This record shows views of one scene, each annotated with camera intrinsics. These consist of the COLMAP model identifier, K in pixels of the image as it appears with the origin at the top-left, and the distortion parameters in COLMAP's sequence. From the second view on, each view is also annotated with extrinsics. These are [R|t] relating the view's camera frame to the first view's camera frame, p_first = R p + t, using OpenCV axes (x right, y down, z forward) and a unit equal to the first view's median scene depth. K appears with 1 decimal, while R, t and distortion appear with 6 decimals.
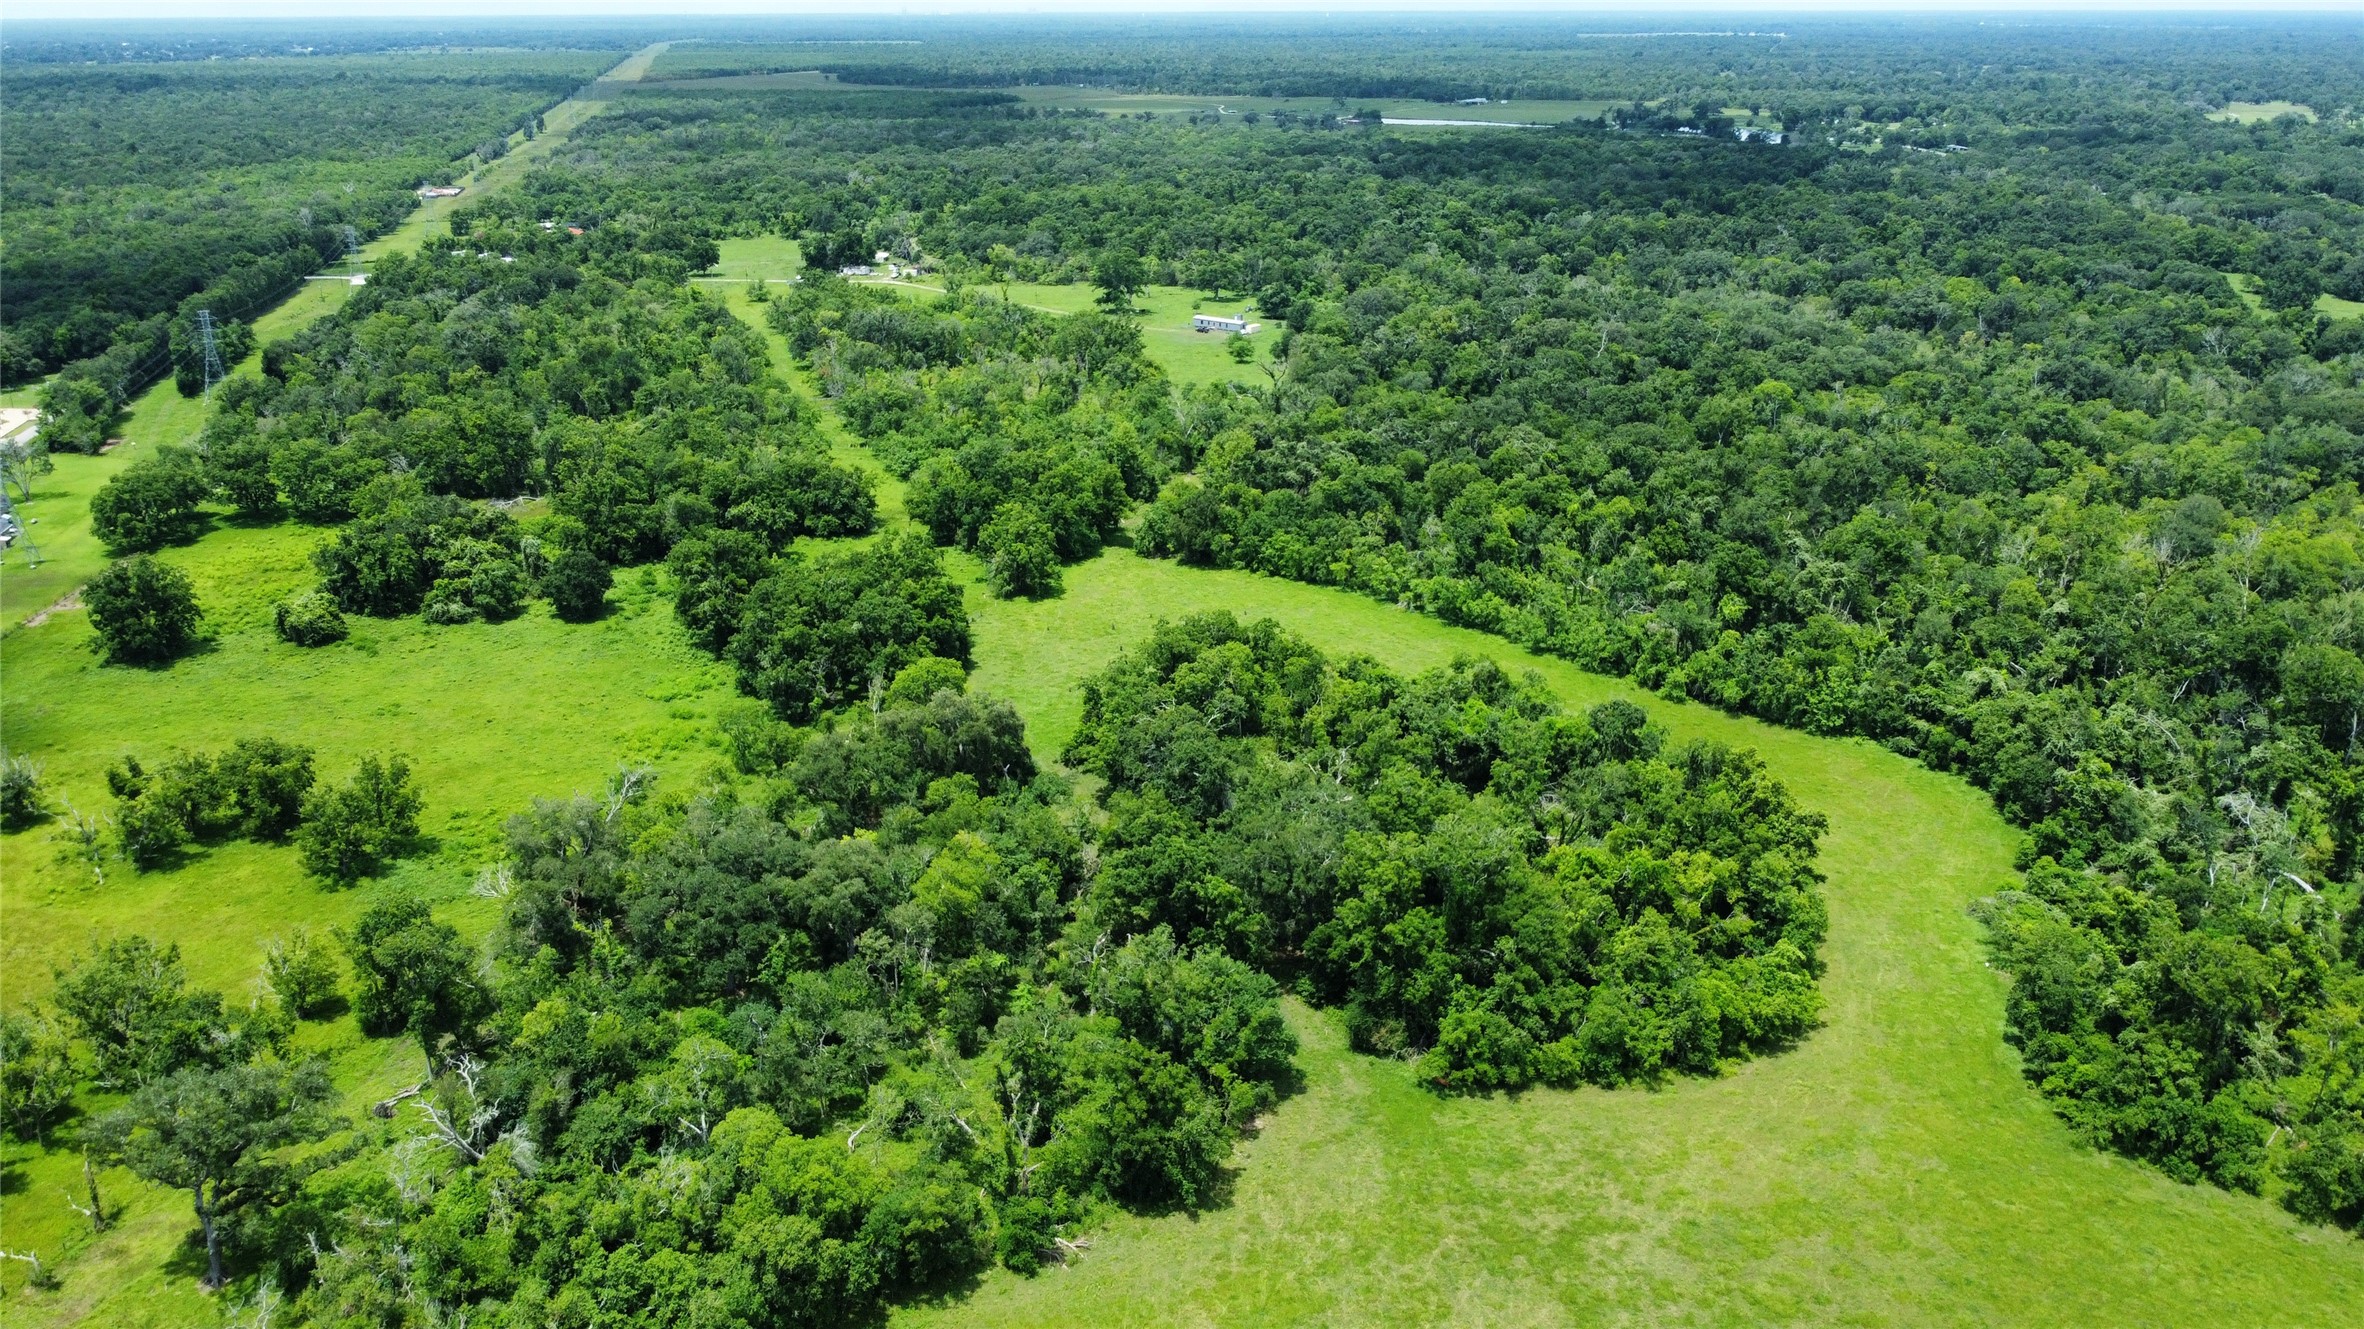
lens RADIAL K [[1806.5, 0, 1182.0], [0, 1806.5, 664.5], [0, 0, 1]] dist [-0.007123, -0.006665]
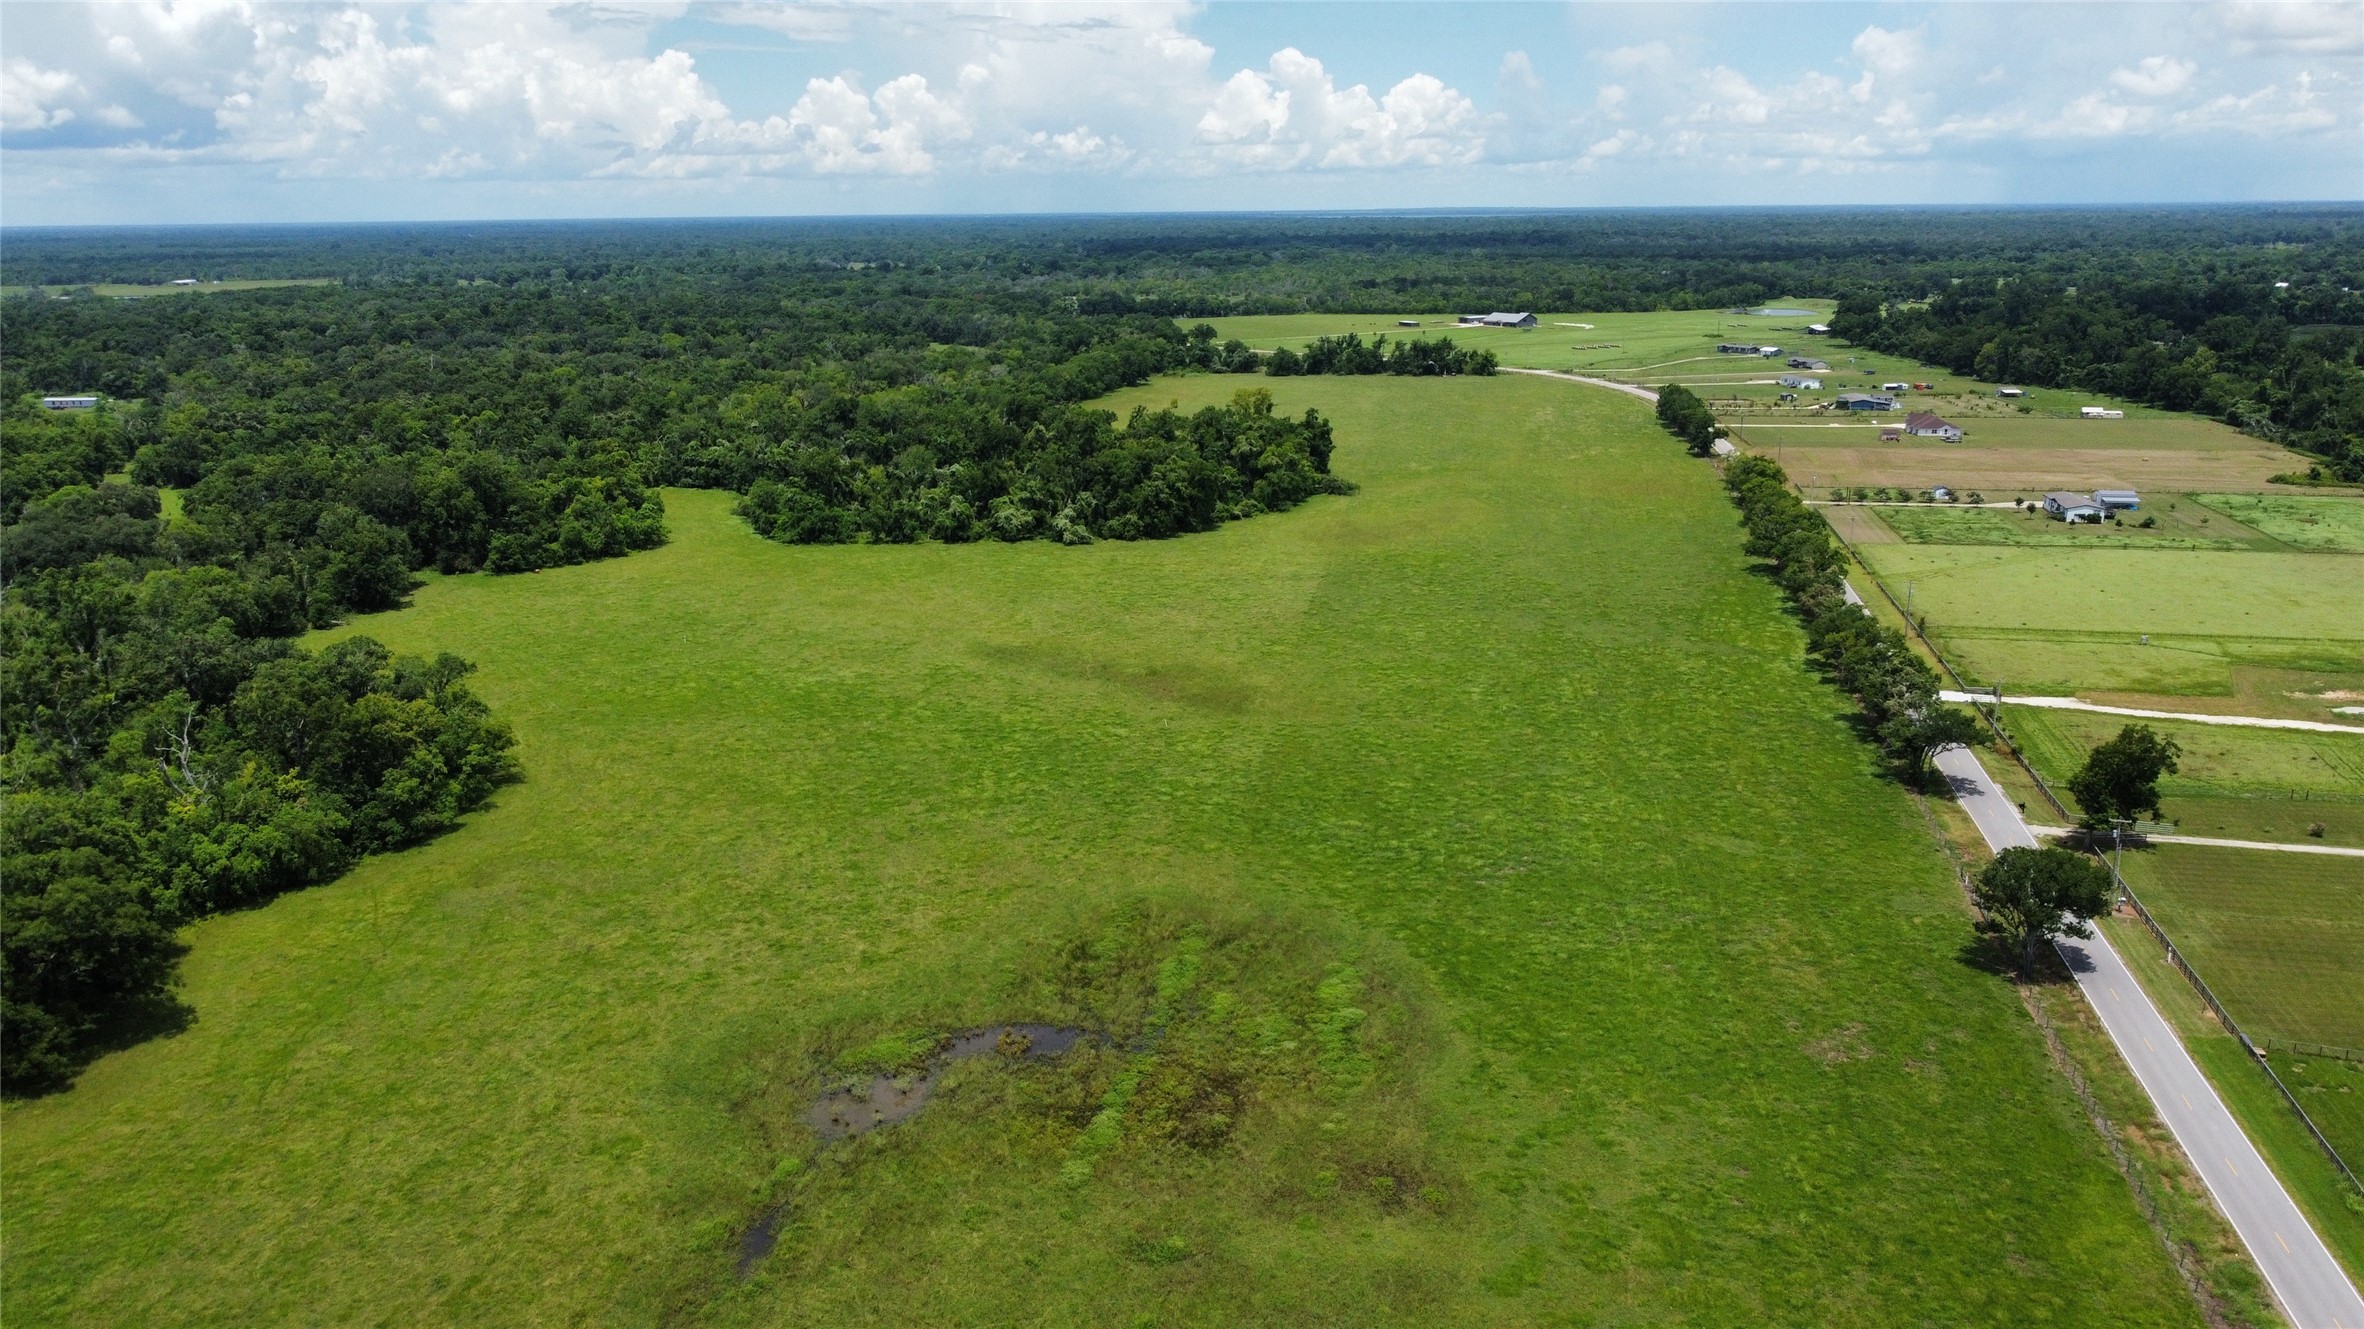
lens RADIAL K [[1796.2, 0, 1182.0], [0, 1796.2, 664.5], [0, 0, 1]] dist [0.000707, -0.009432]
pose [[0.779623, -0.160109, 0.605436, -0.452939], [0.222925, 0.974393, -0.029381, 0.516468], [-0.585228, 0.157874, 0.795352, -0.950328]]
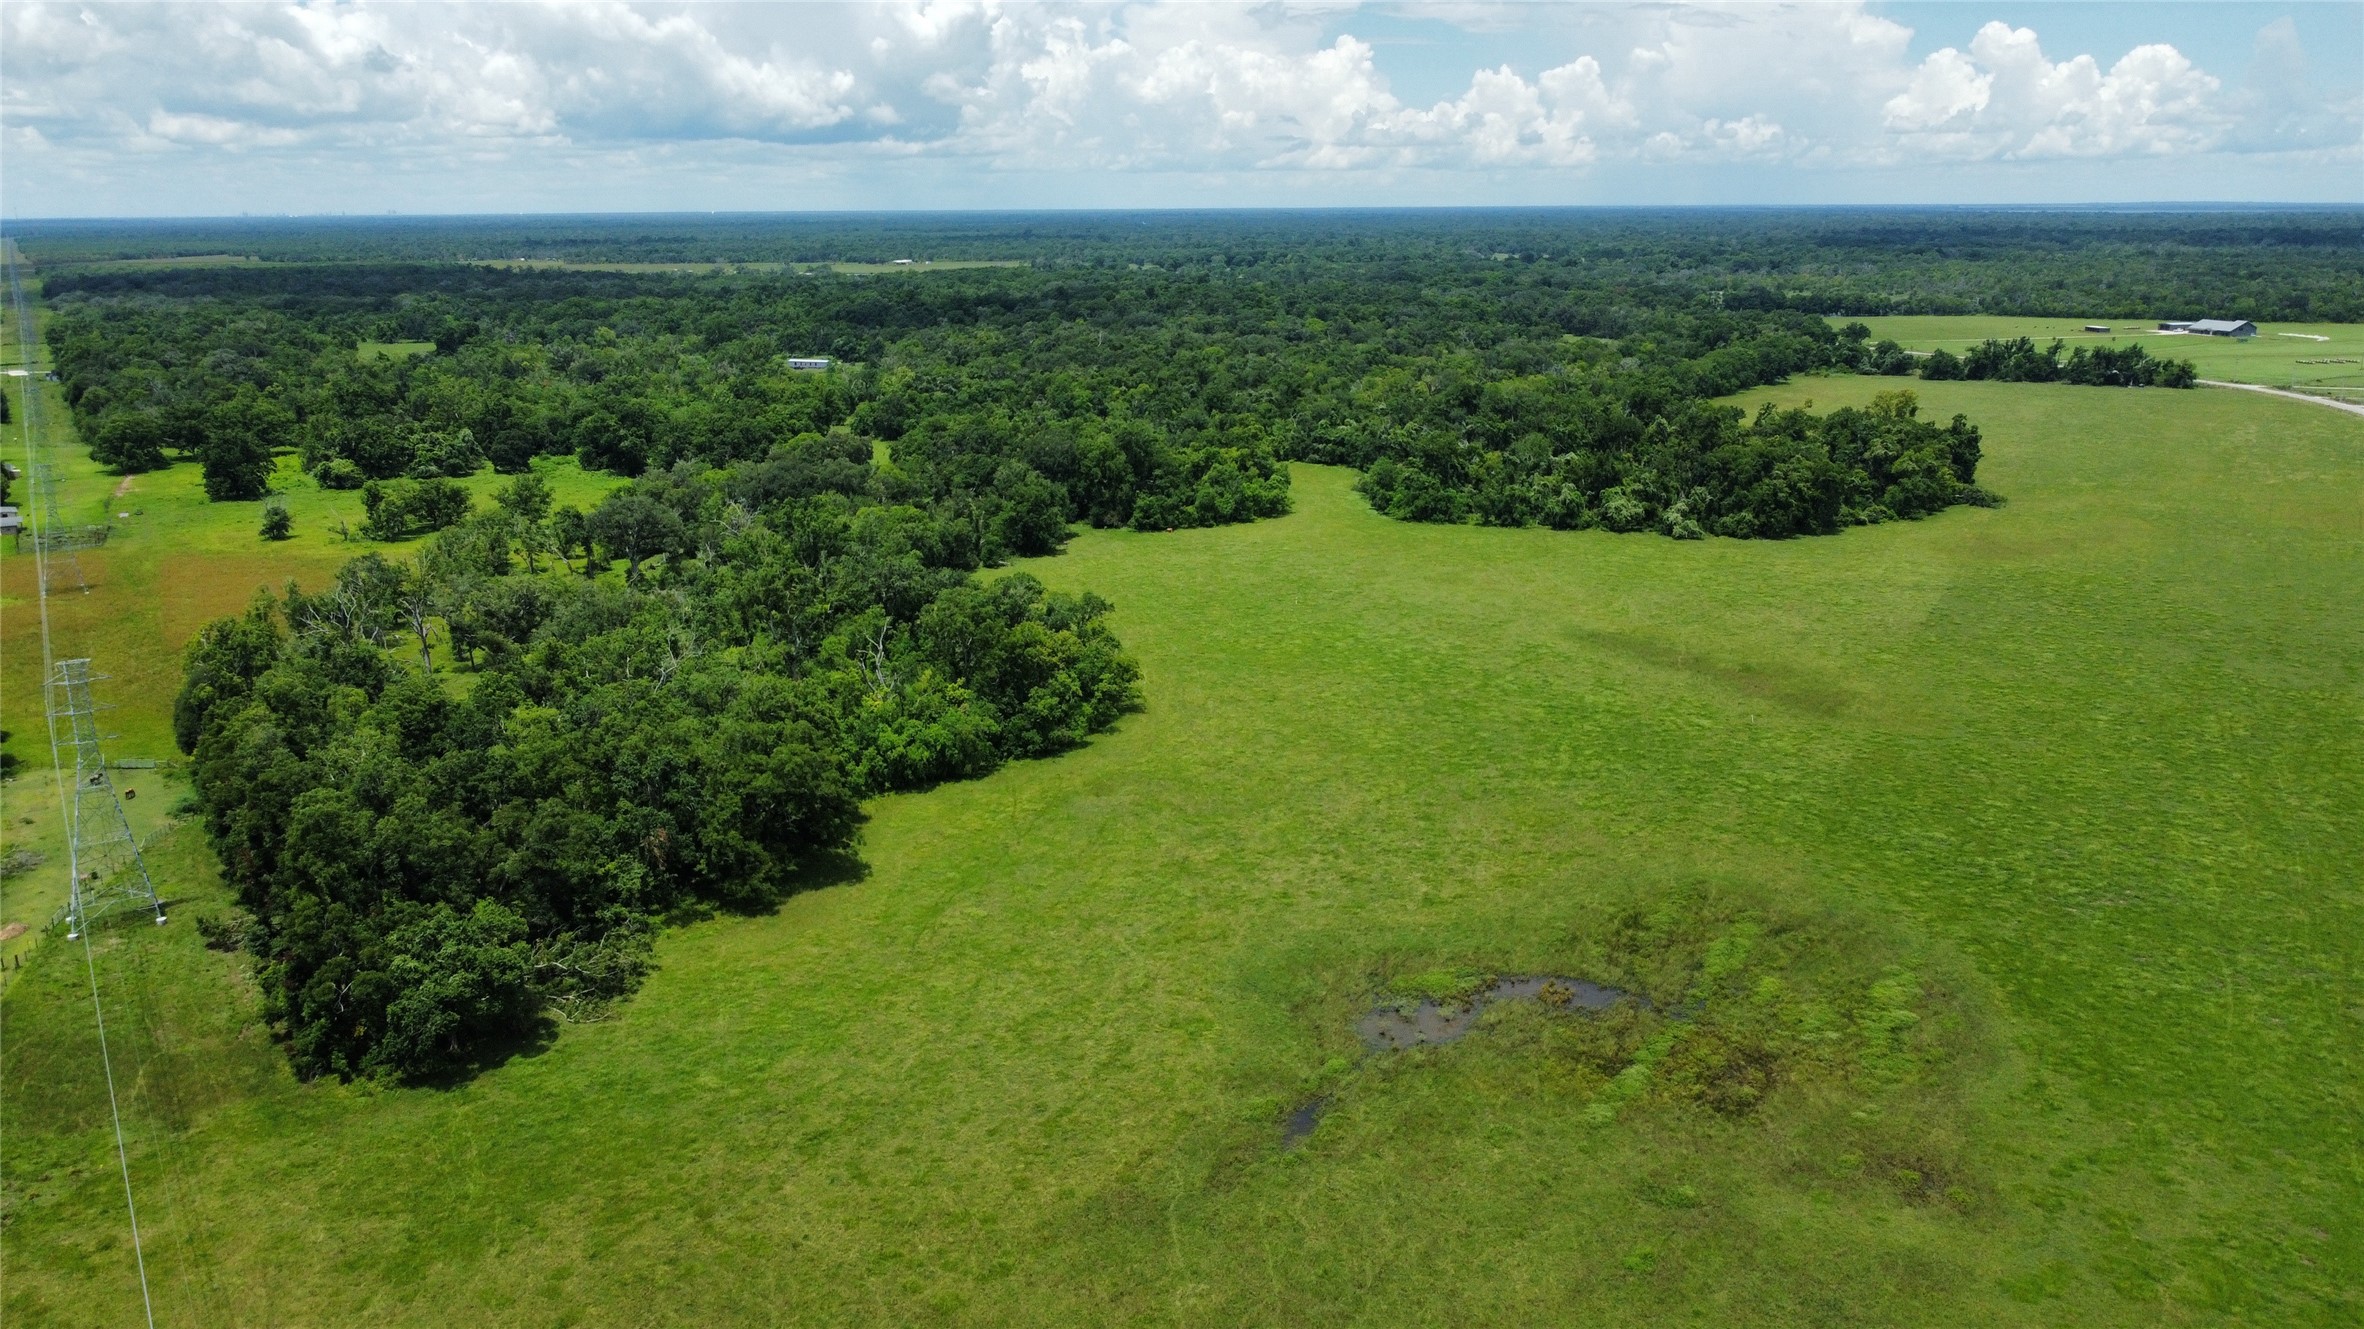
lens RADIAL K [[1796.2, 0, 1182.0], [0, 1796.2, 664.5], [0, 0, 1]] dist [0.000707, -0.009432]
pose [[0.946276, -0.083600, 0.312366, -0.469456], [0.114474, 0.990052, -0.081814, 0.535527], [-0.302419, 0.113177, 0.946432, -1.002380]]
